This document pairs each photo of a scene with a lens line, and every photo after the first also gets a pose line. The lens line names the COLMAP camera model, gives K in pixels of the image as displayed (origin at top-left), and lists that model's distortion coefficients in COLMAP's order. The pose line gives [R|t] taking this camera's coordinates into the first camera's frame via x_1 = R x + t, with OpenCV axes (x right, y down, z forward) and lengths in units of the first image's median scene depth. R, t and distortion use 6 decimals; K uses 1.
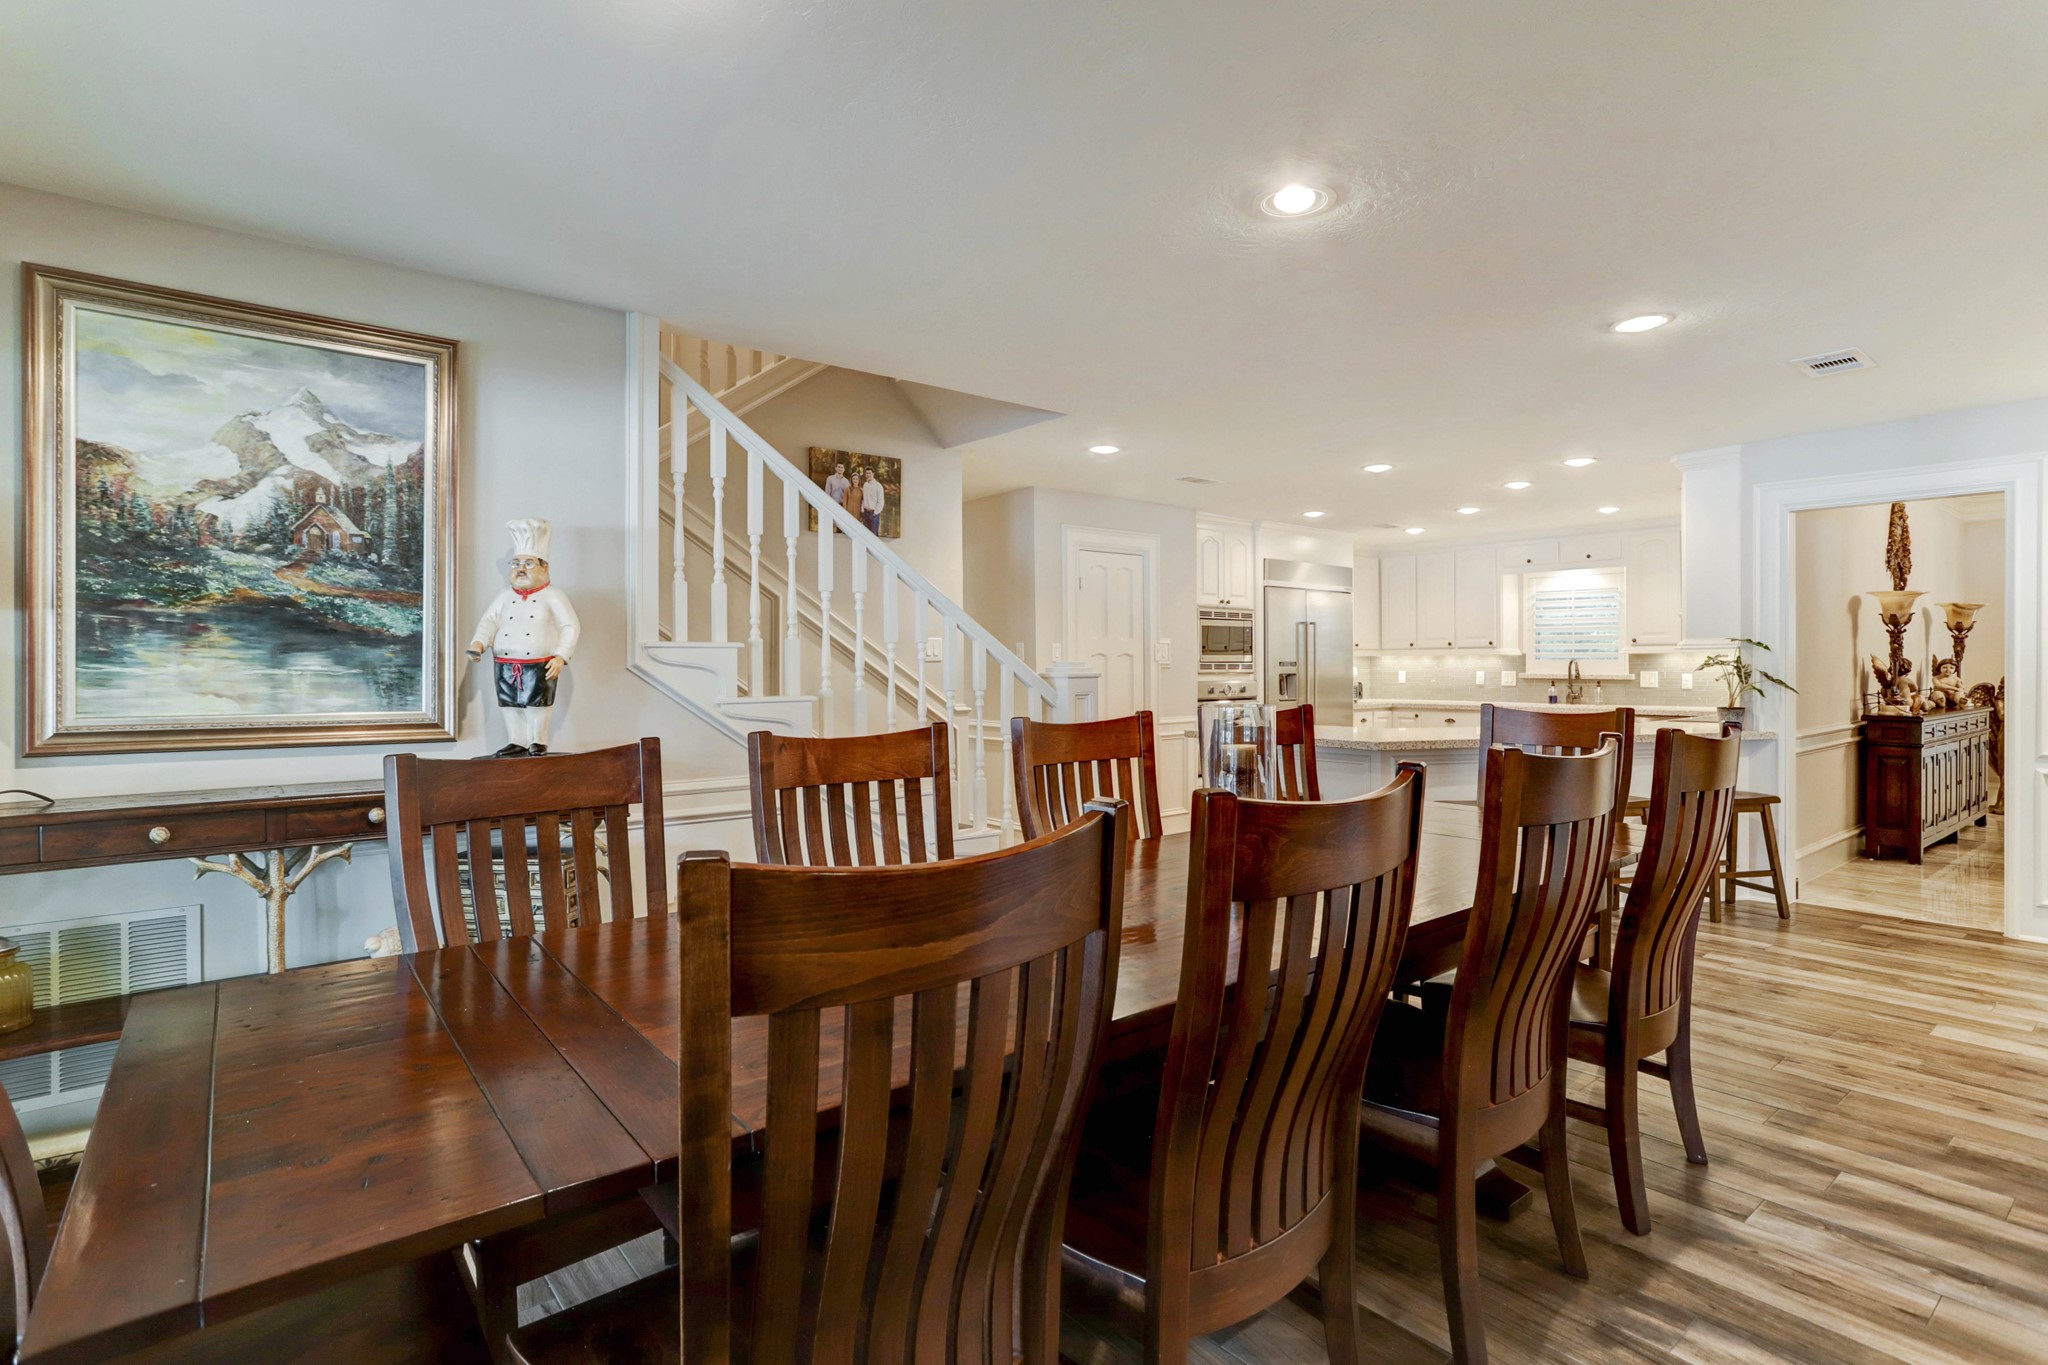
lens RADIAL K [[1030.6, 0, 1031.4], [0, 1030.6, 674.6], [0, 0, 1]] dist [-0.028873, 0.007314]
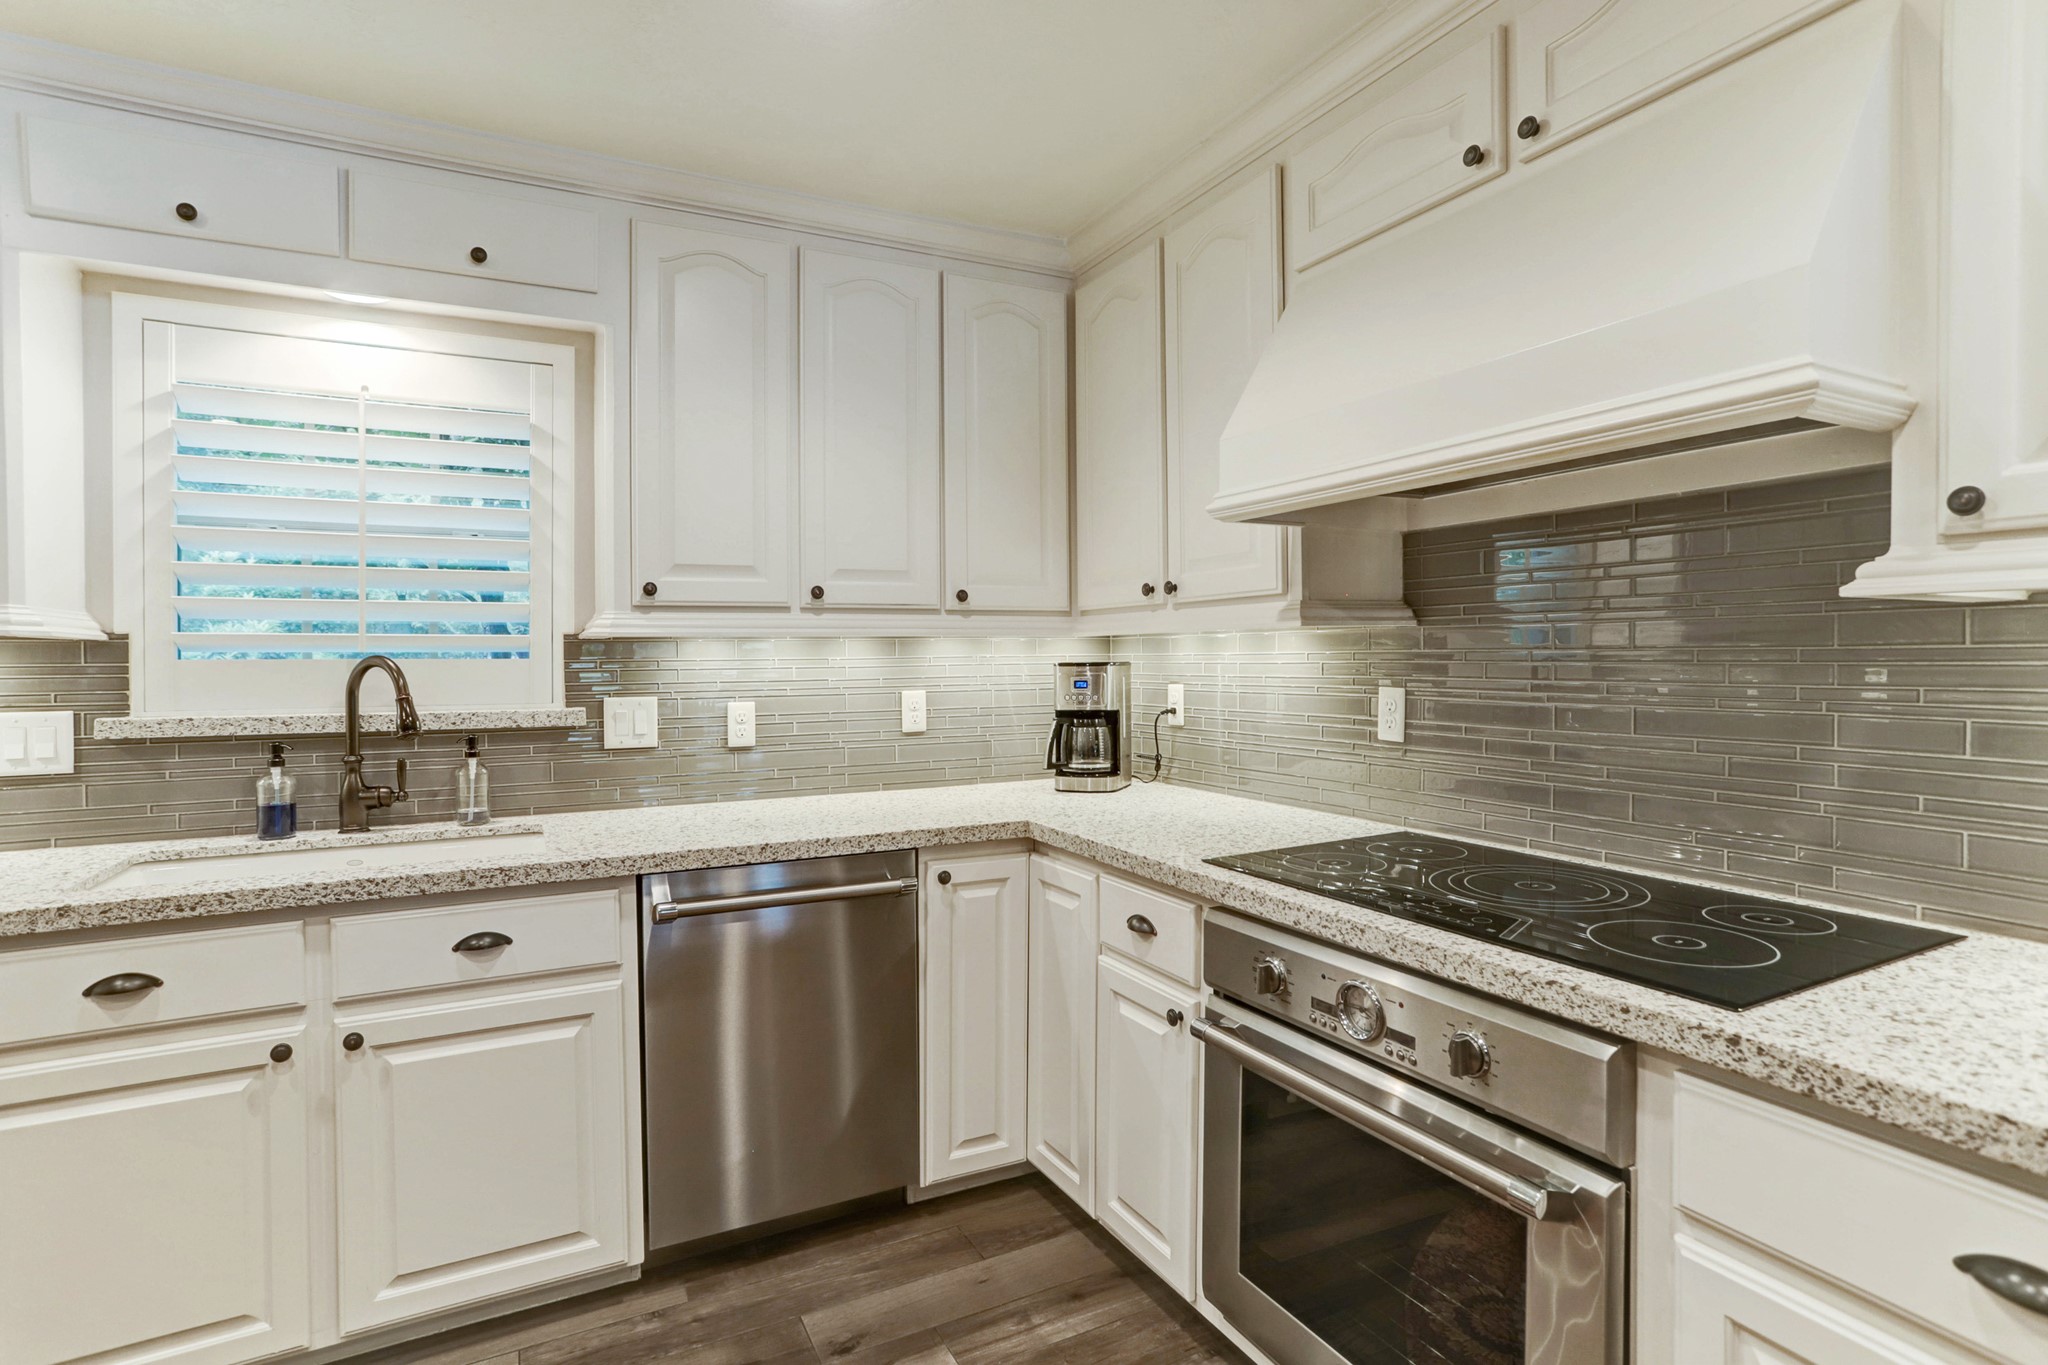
lens RADIAL K [[1030.6, 0, 1040.0], [0, 1030.6, 671.5], [0, 0, 1]] dist [-0.028873, 0.007314]
pose [[0.207145, -0.008657, 0.978272, 0.322143], [0.016770, 0.999845, 0.005297, -0.010355], [-0.978166, 0.015309, 0.207259, 0.804780]]
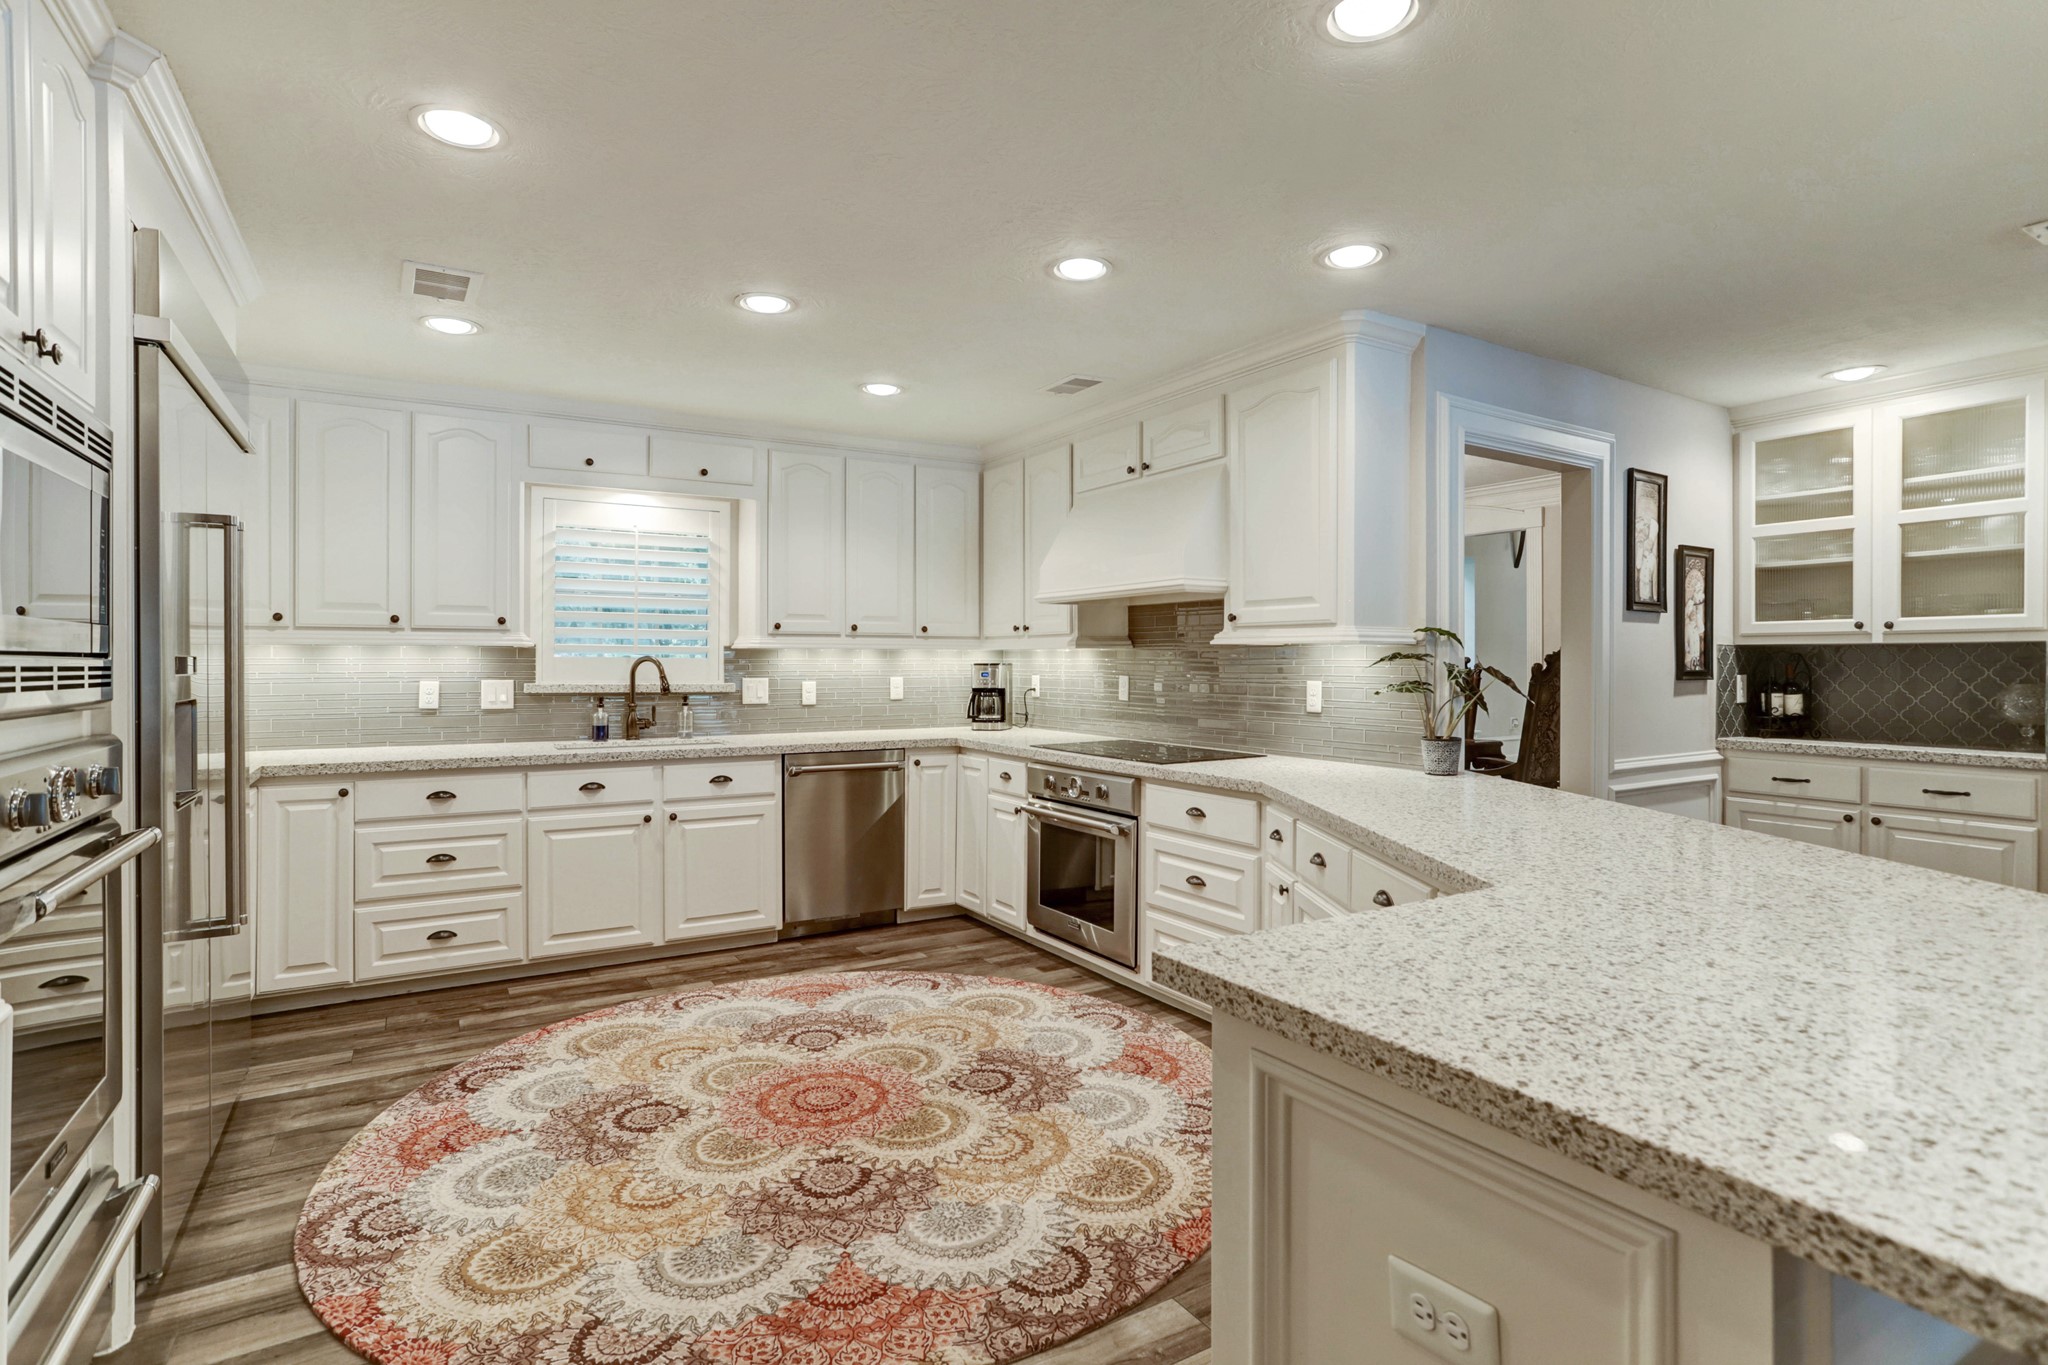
lens RADIAL K [[1030.6, 0, 1062.5], [0, 1030.6, 683.2], [0, 0, 1]] dist [-0.028873, 0.007314]
pose [[0.120948, -0.012822, 0.992576, 0.016117], [0.006444, 0.999906, 0.012131, -0.006435], [-0.992638, 0.004929, 0.121019, 0.734807]]
